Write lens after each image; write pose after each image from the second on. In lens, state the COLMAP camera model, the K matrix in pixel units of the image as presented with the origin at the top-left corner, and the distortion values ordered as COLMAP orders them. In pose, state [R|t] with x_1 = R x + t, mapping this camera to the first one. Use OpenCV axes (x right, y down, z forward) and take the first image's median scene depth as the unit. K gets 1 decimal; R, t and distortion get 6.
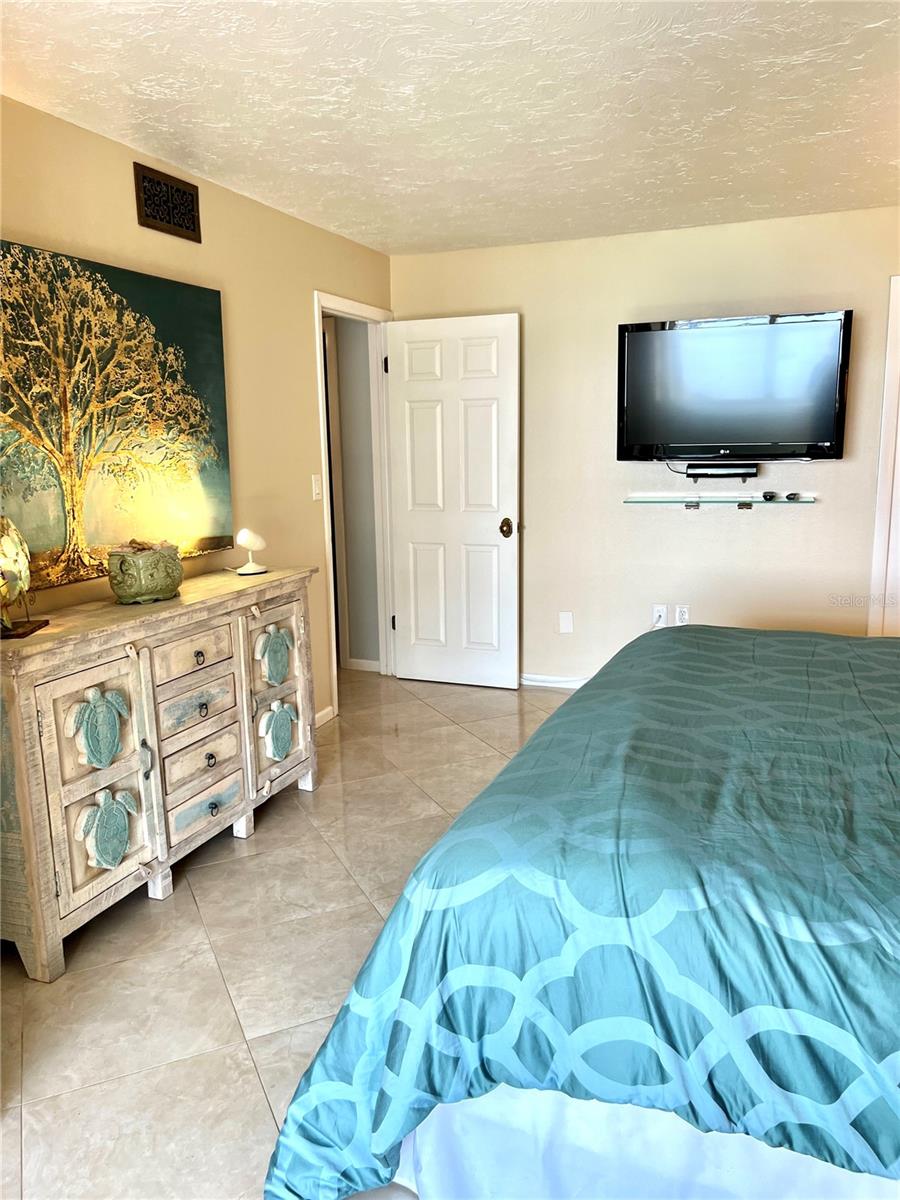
lens RADIAL K [[908.2, 0, 449.7], [0, 908.2, 606.3], [0, 0, 1]] dist [0.037338, -0.039484]
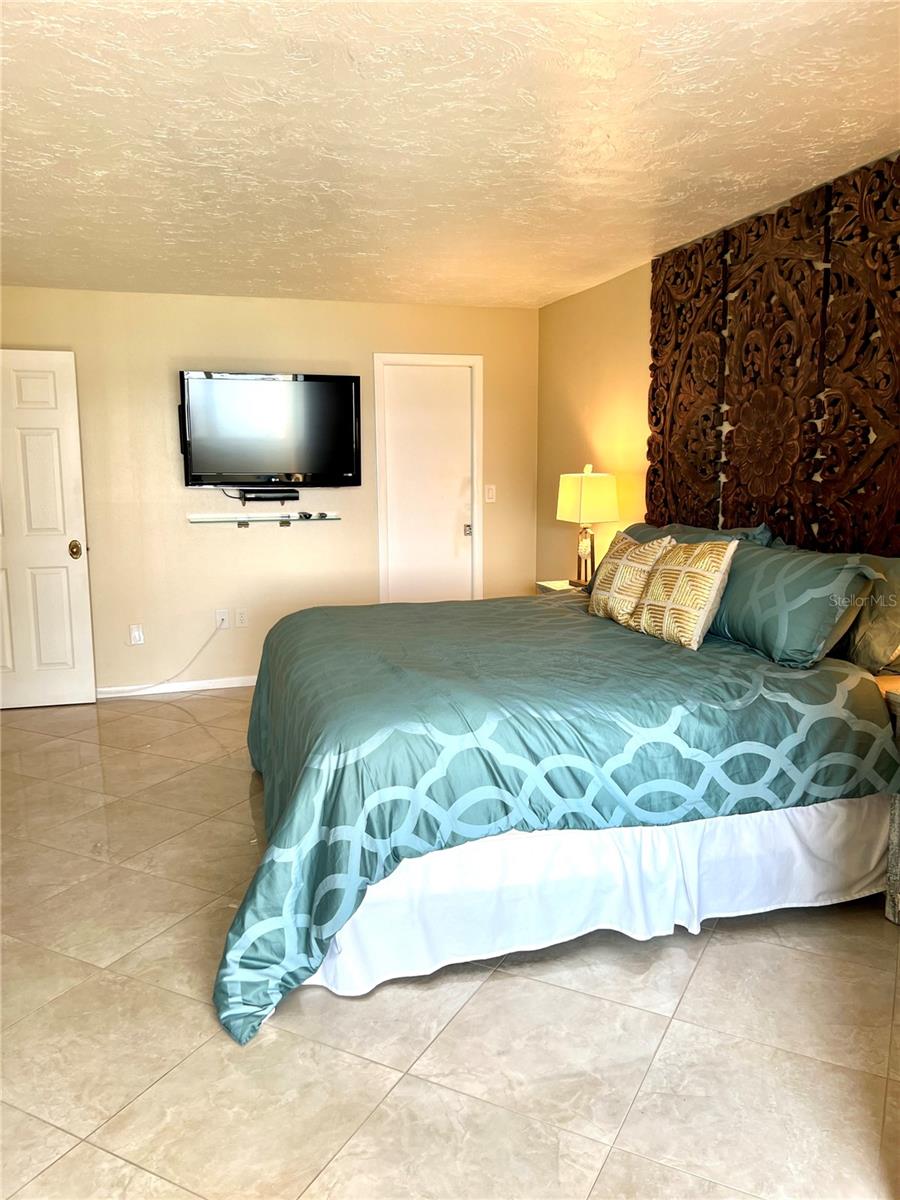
lens RADIAL K [[908.2, 0, 455.5], [0, 908.2, 594.1], [0, 0, 1]] dist [0.037338, -0.039484]
pose [[0.786383, -0.071532, 0.613584, -0.528307], [0.104946, 0.994304, -0.018585, 0.065969], [-0.608760, 0.079008, 0.789411, -0.221362]]
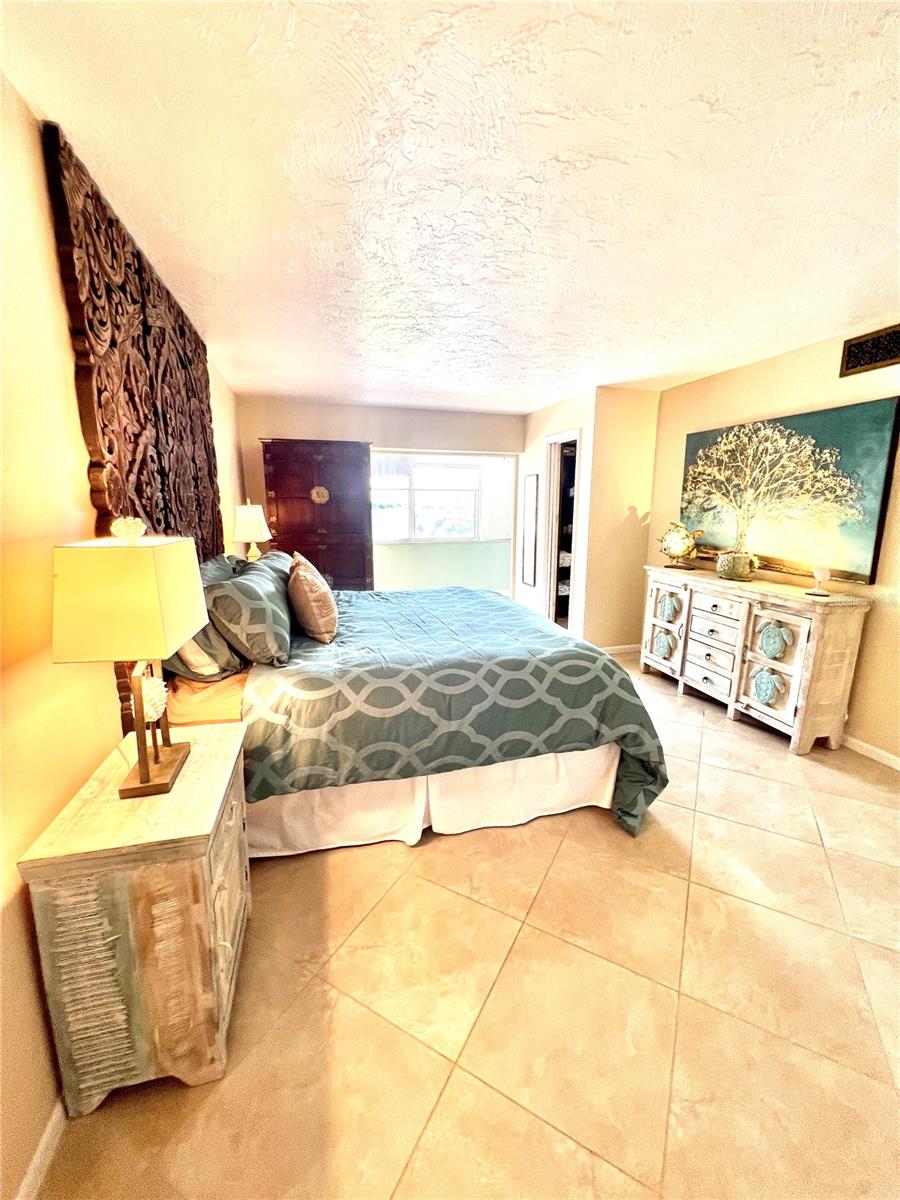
lens RADIAL K [[486.9, 0, 455.3], [0, 486.9, 599.2], [0, 0, 1]] dist [-0.004339, -0.000330]
pose [[-0.795965, 0.138731, -0.589232, 1.521715], [-0.096389, 0.931919, 0.349622, -0.523847], [0.597620, 0.335082, -0.728403, 2.551243]]
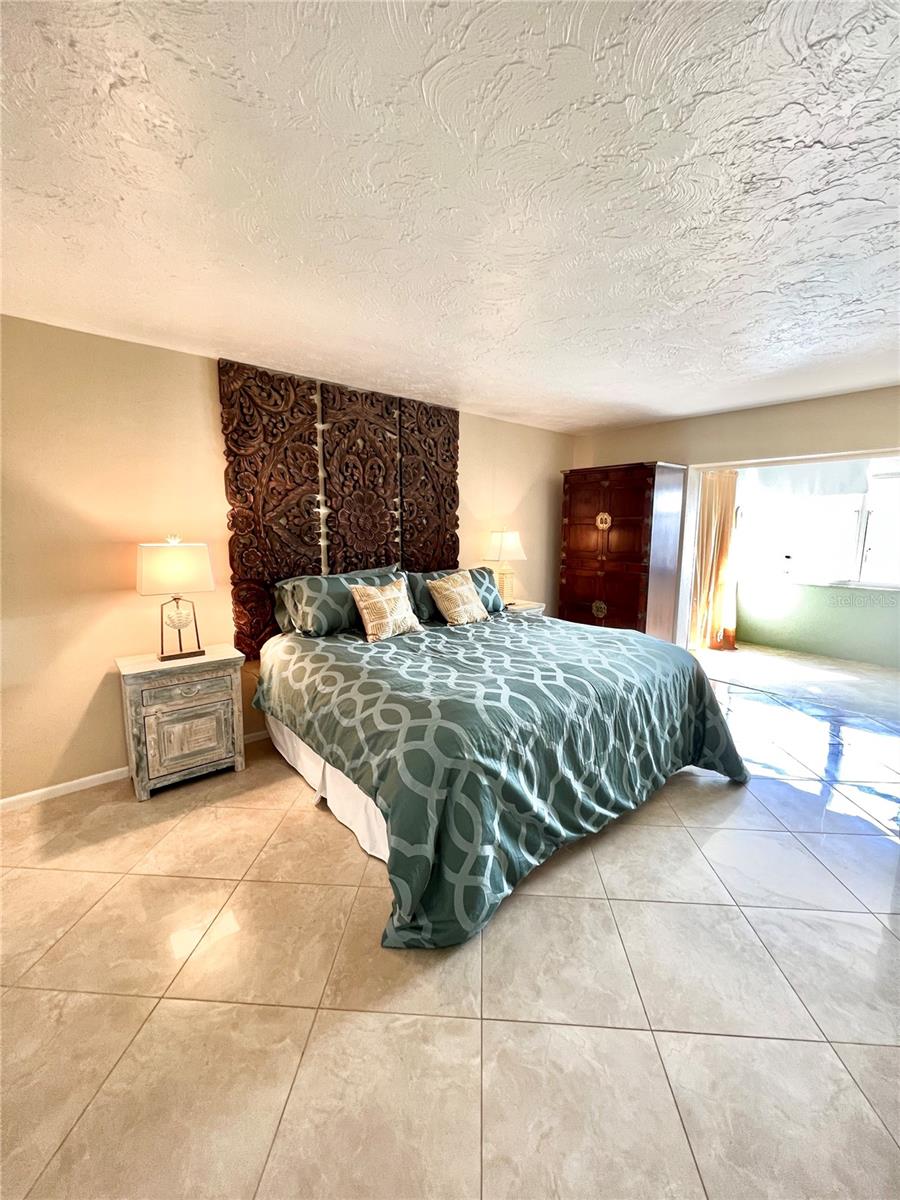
lens RADIAL K [[486.9, 0, 454.1], [0, 486.9, 602.3], [0, 0, 1]] dist [-0.004339, -0.000330]
pose [[-0.881446, -0.058422, 0.468657, 0.078348], [0.099711, 0.946931, 0.305580, -0.520637], [-0.461638, 0.316082, -0.828844, 2.647024]]
